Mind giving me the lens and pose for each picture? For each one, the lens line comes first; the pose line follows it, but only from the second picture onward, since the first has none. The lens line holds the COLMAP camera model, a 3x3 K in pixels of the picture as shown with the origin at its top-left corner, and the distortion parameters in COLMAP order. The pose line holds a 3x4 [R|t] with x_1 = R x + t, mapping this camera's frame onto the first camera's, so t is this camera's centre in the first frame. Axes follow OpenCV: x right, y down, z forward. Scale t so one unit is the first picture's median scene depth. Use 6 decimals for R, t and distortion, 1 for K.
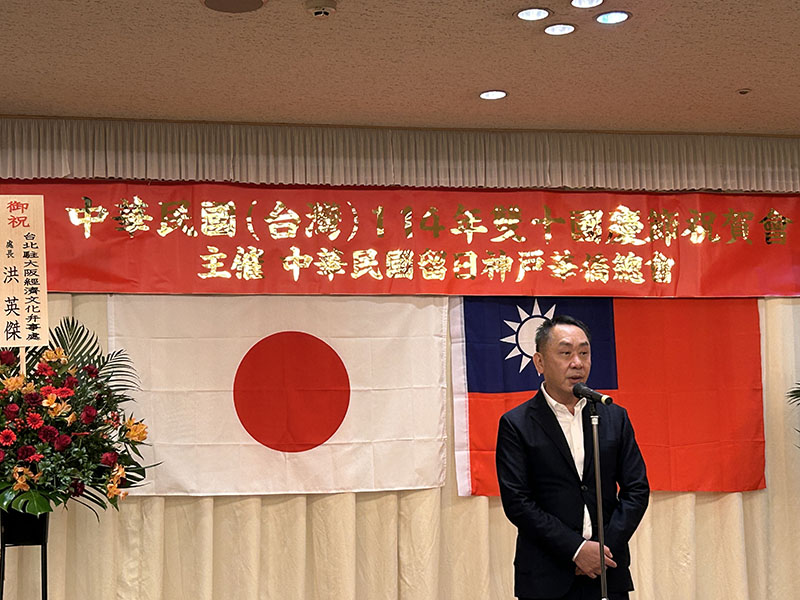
lens RADIAL K [[1560.8, 0, 395.1], [0, 1560.8, 304.5], [0, 0, 1]] dist [0.107498, 0.000000]
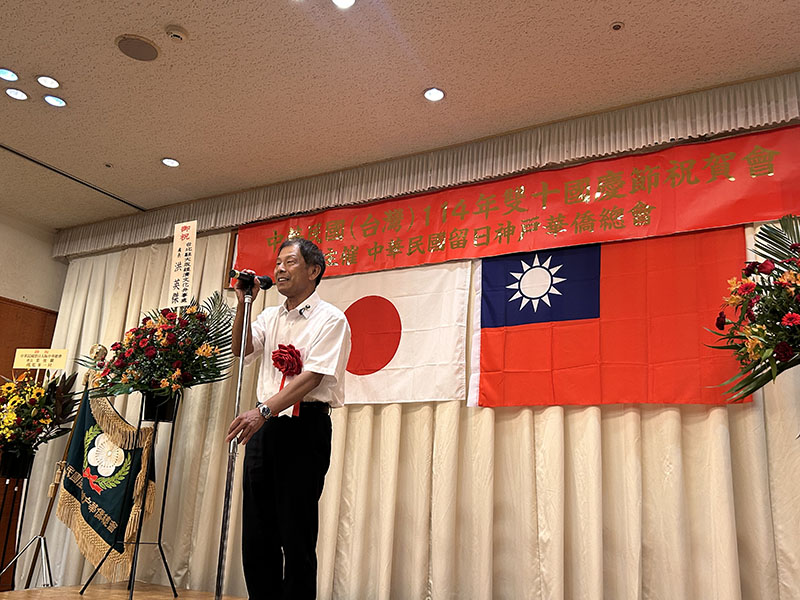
lens RADIAL K [[724.9, 0, 398.6], [0, 724.9, 297.2], [0, 0, 1]] dist [0.038598, -0.036955]
pose [[0.734848, -0.117043, -0.668057, 0.415007], [0.013617, 0.987345, -0.158003, 0.128455], [0.678096, 0.107011, 0.727142, 0.520024]]
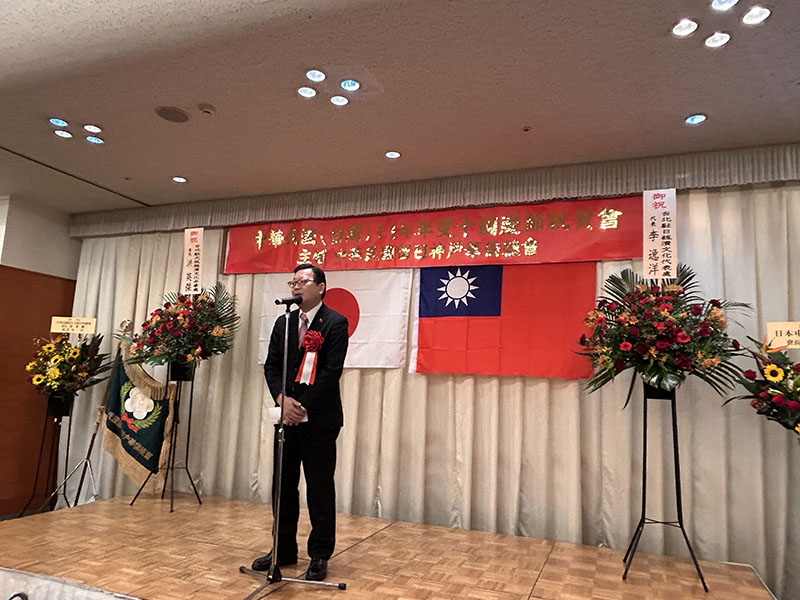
lens RADIAL K [[577.4, 0, 401.8], [0, 577.4, 297.2], [0, 0, 1]] dist [-0.000054, -0.011492]
pose [[0.833119, -0.024596, -0.552546, 0.423929], [0.011494, 0.999565, -0.027164, 0.050861], [0.552974, 0.016279, 0.833040, 0.419084]]
